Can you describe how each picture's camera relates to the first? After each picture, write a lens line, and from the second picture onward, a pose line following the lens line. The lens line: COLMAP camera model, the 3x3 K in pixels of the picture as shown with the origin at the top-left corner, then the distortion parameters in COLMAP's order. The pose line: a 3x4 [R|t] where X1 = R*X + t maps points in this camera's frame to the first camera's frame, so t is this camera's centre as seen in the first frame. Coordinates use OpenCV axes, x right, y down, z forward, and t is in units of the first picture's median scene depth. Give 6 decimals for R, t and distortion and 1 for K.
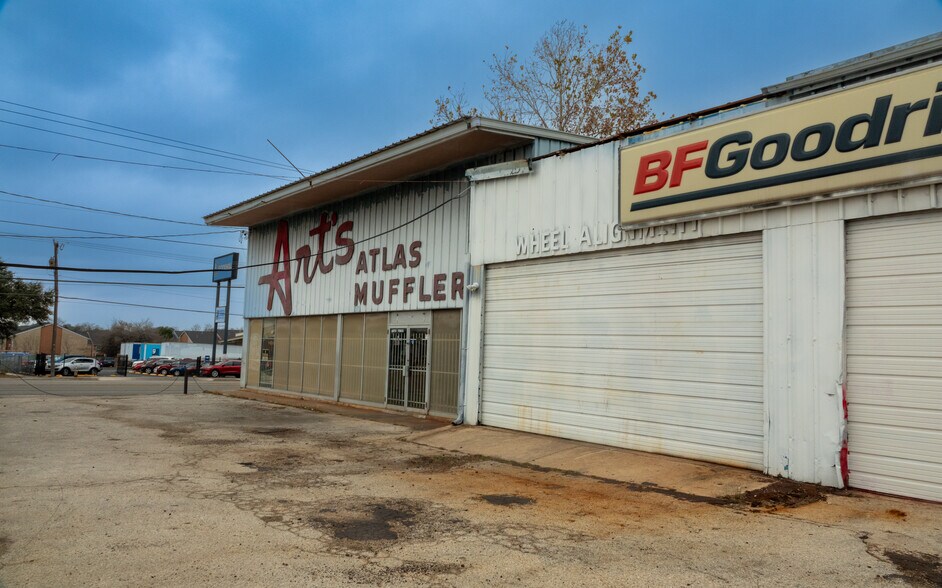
lens RADIAL K [[706.2, 0, 475.7], [0, 706.2, 298.1], [0, 0, 1]] dist [0.017877, -0.000162]
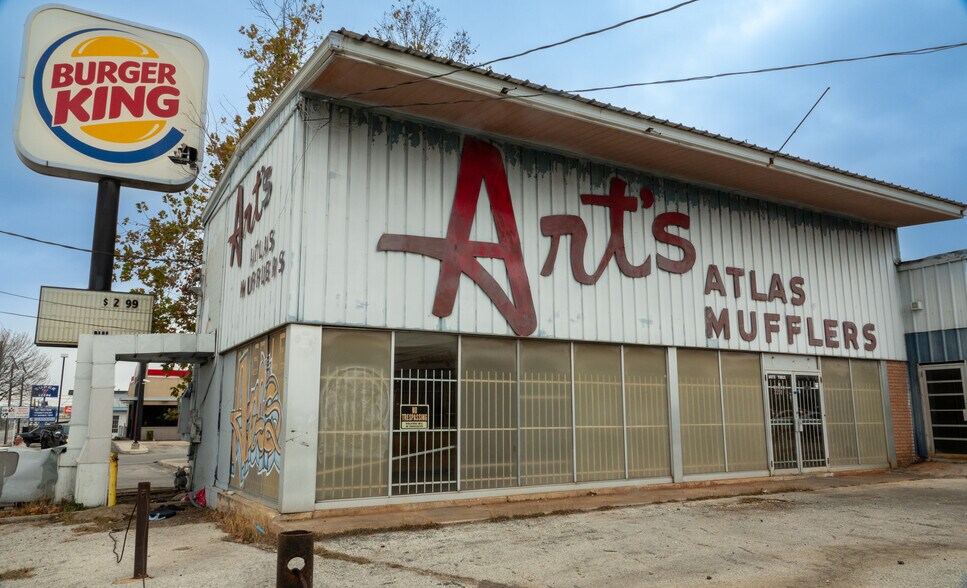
lens RADIAL K [[708.2, 0, 482.9], [0, 708.2, 297.1], [0, 0, 1]] dist [0.011389, -0.000533]
pose [[0.146573, 0.136300, 0.979765, -0.982365], [-0.063920, 0.989697, -0.128119, 0.081950], [-0.987132, -0.043848, 0.153775, 1.215025]]
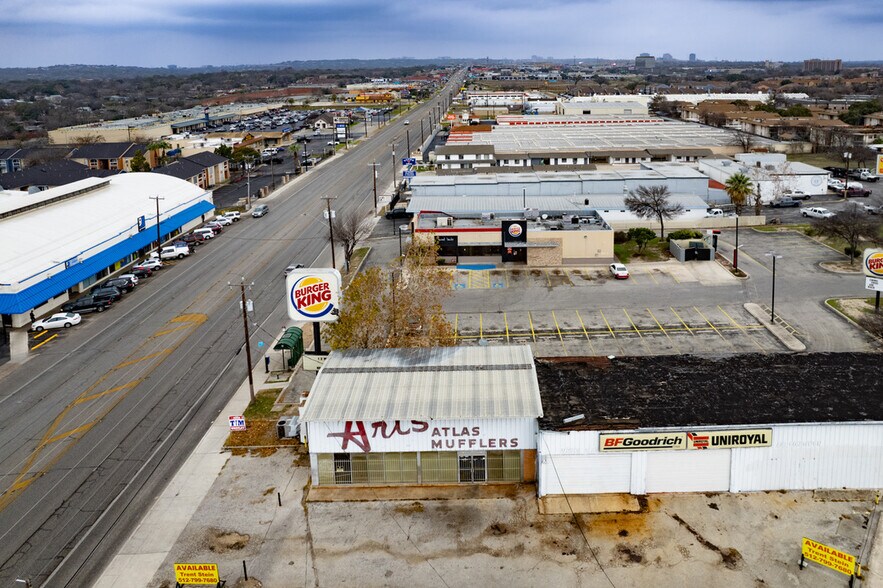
lens RADIAL K [[604.4, 0, 476.5], [0, 604.4, 161.3], [0, 0, 1]] dist [-0.027924, 0.001170]
pose [[0.627264, -0.164488, 0.761238, -1.592848], [-0.020570, 0.973602, 0.227325, -1.522108], [-0.778535, -0.158252, 0.607322, -0.210300]]
